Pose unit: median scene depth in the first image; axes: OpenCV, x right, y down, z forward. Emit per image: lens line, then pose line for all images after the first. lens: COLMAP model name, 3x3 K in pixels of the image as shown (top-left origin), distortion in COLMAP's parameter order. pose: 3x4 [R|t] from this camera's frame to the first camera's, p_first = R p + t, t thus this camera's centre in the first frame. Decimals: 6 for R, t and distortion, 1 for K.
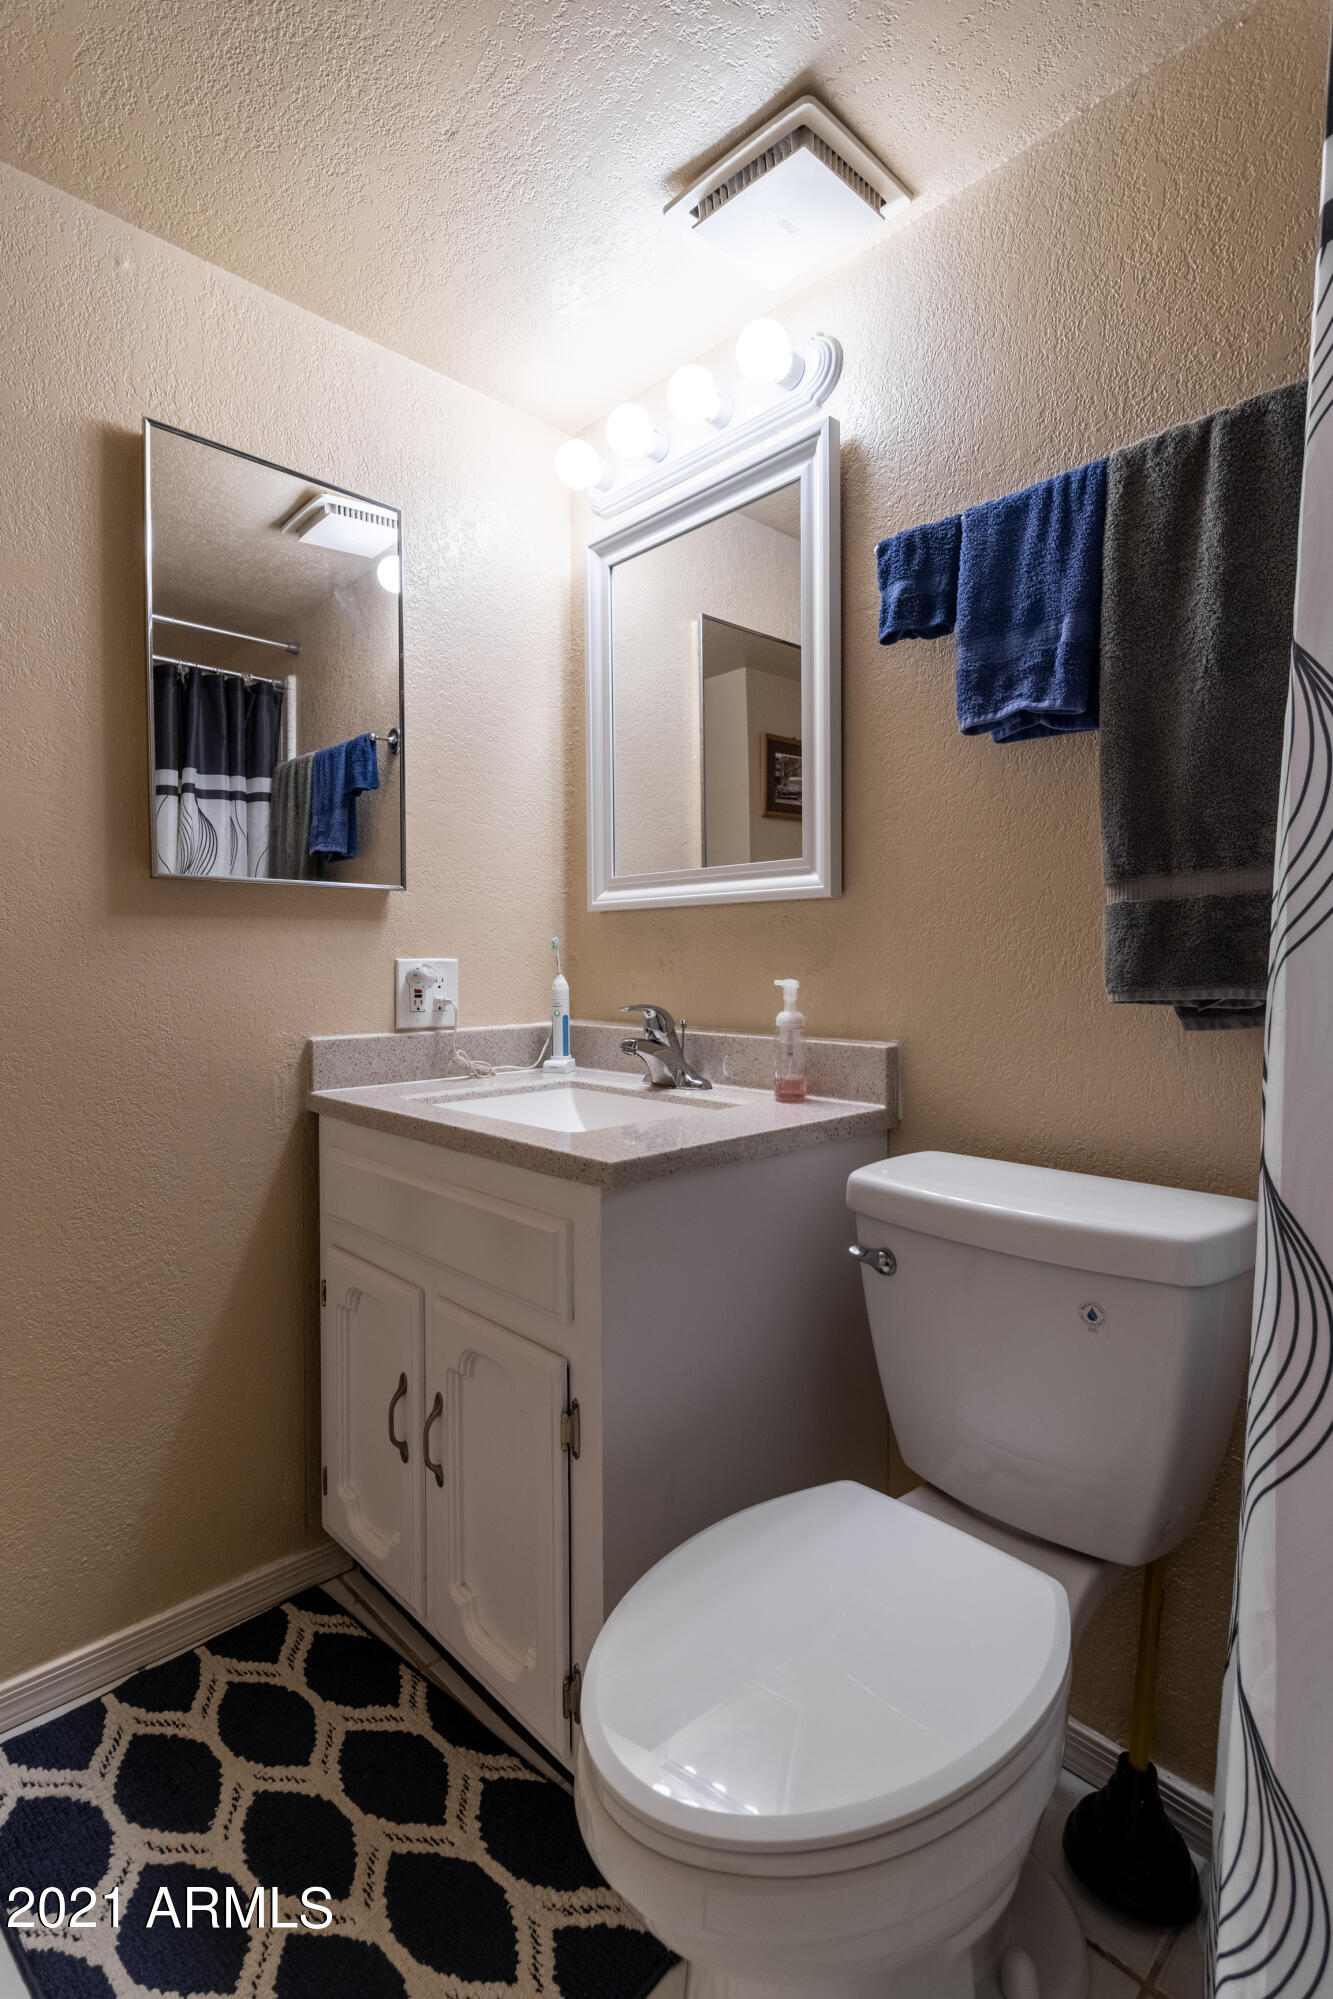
lens RADIAL K [[913.9, 0, 666.5], [0, 913.9, 999.5], [0, 0, 1]] dist [-0.002698, -0.000041]
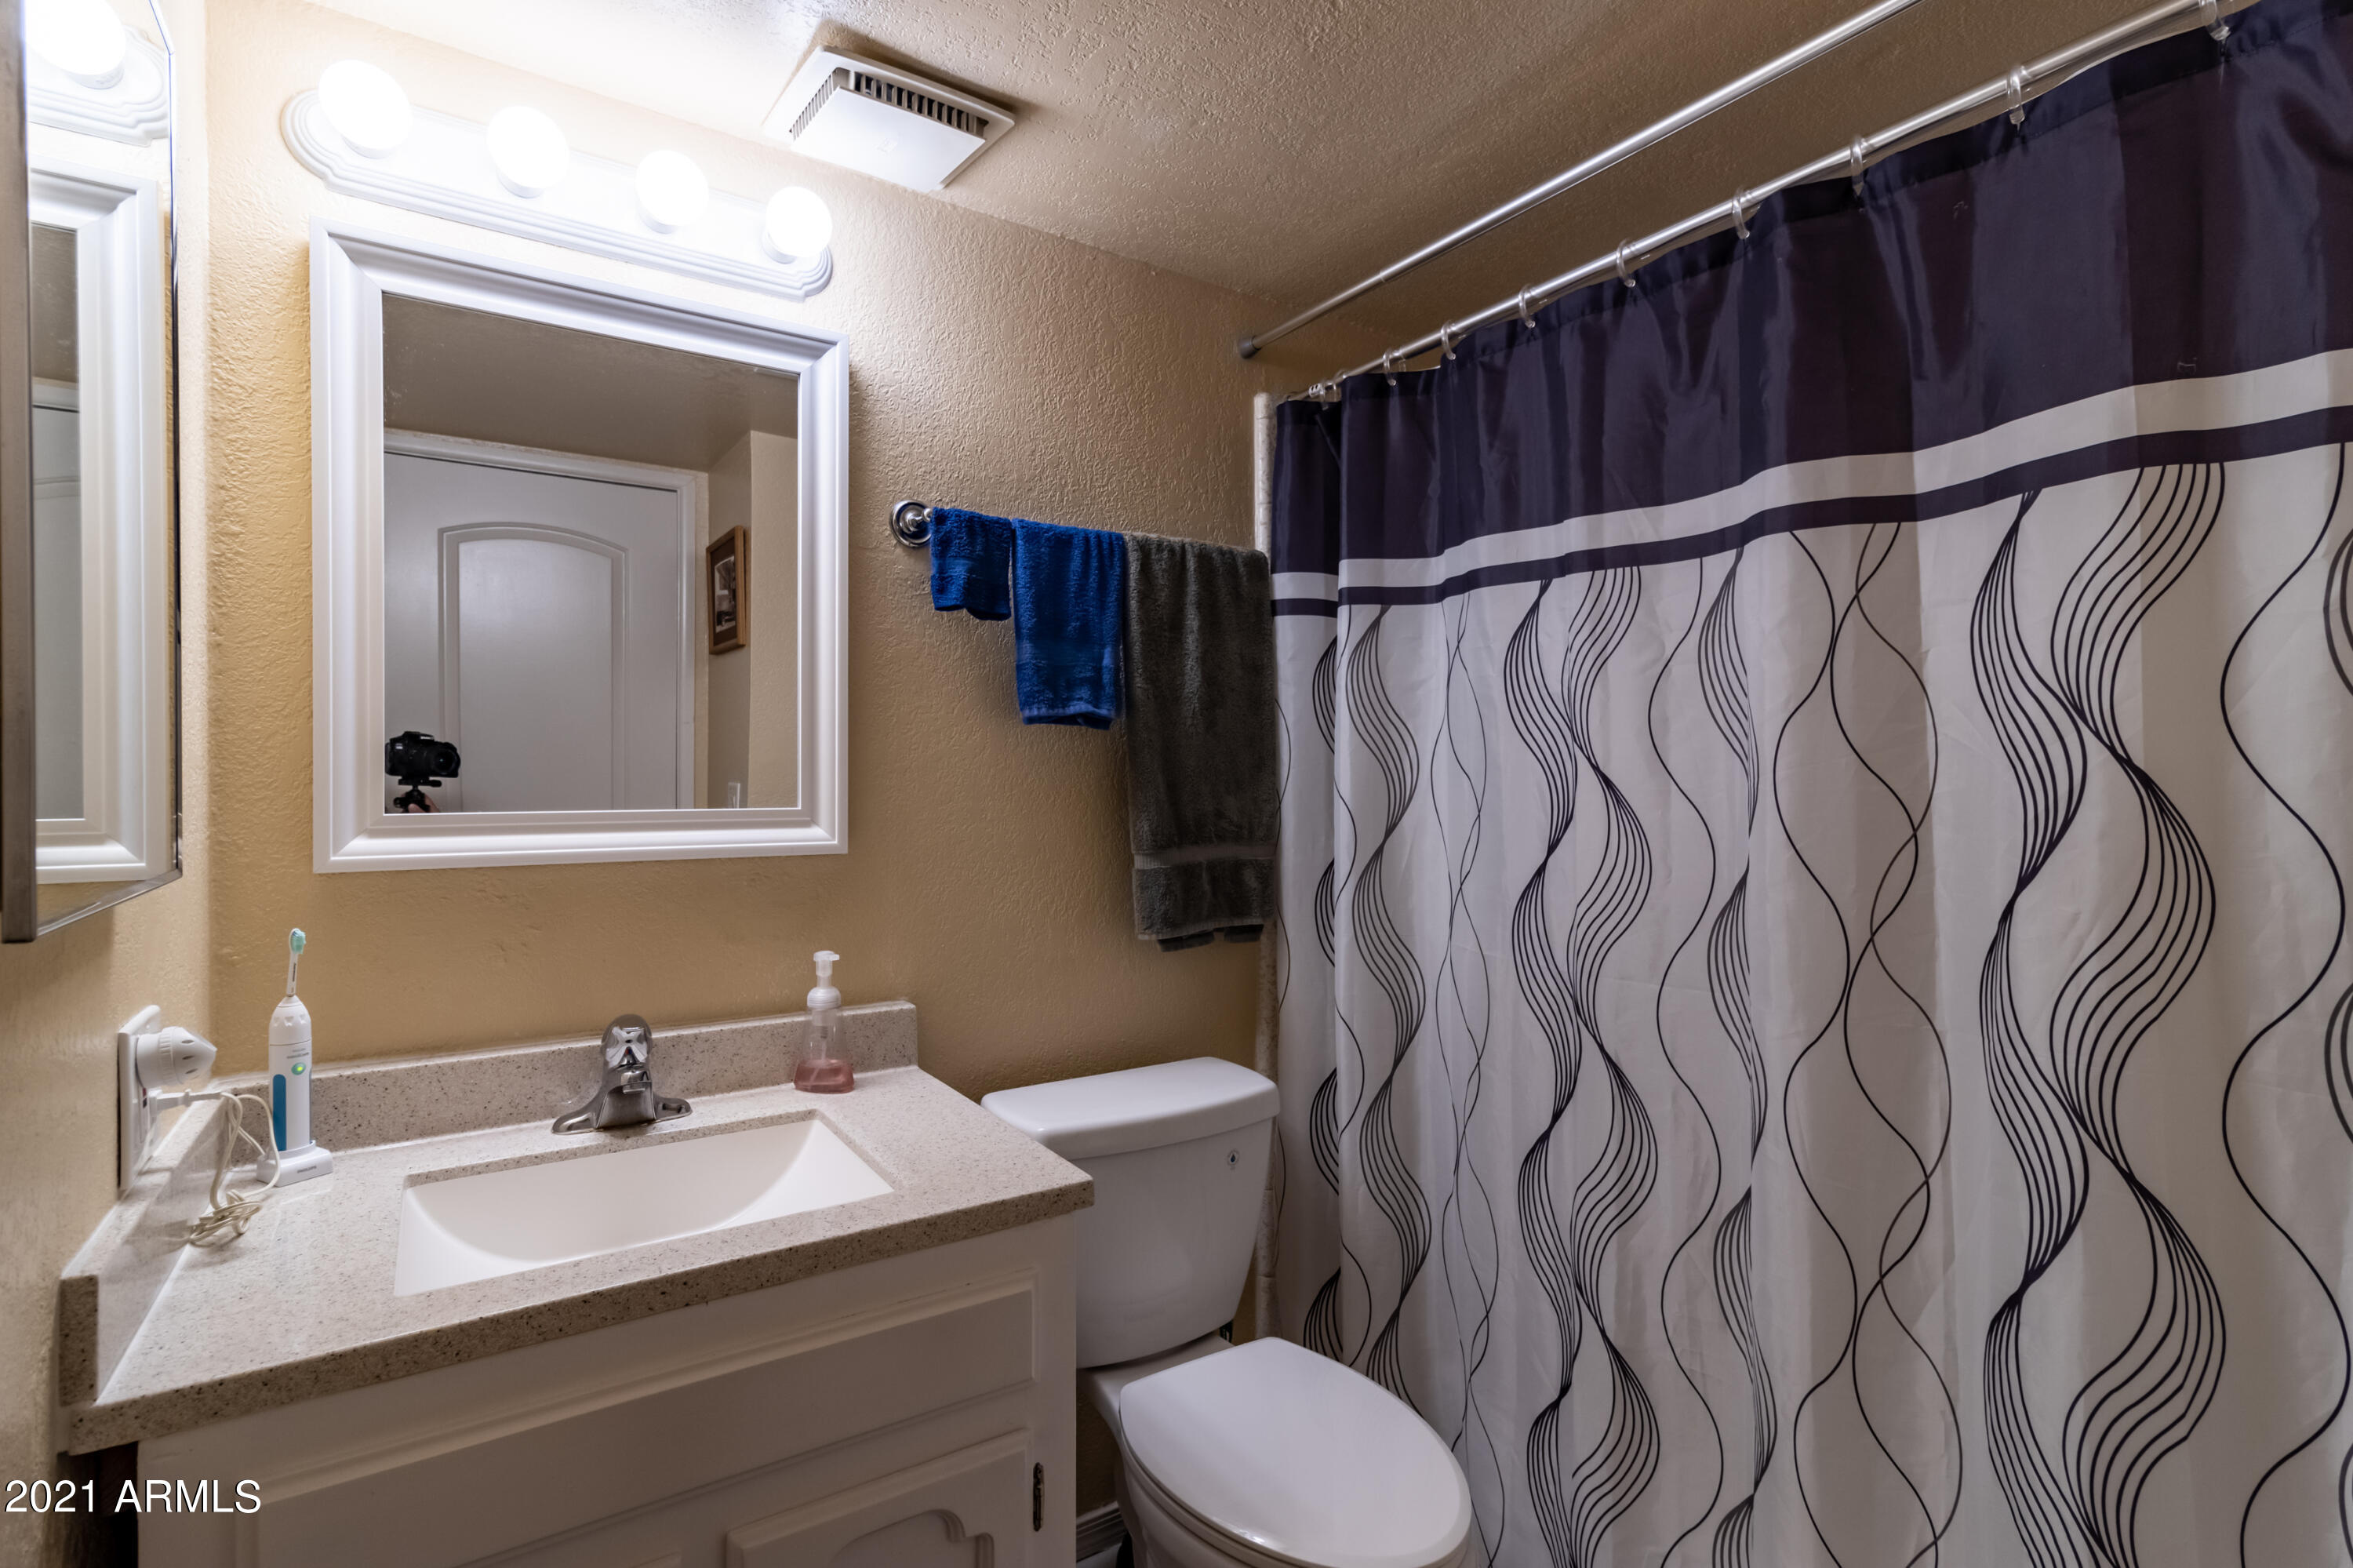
lens RADIAL K [[1145.3, 0, 1176.5], [0, 1145.3, 784.0], [0, 0, 1]] dist [0.019442, 0.000337]
pose [[0.197431, -0.016043, 0.980185, -1.045609], [0.036942, 0.999278, 0.008914, -0.214473], [-0.979620, 0.034450, 0.197881, 0.539032]]
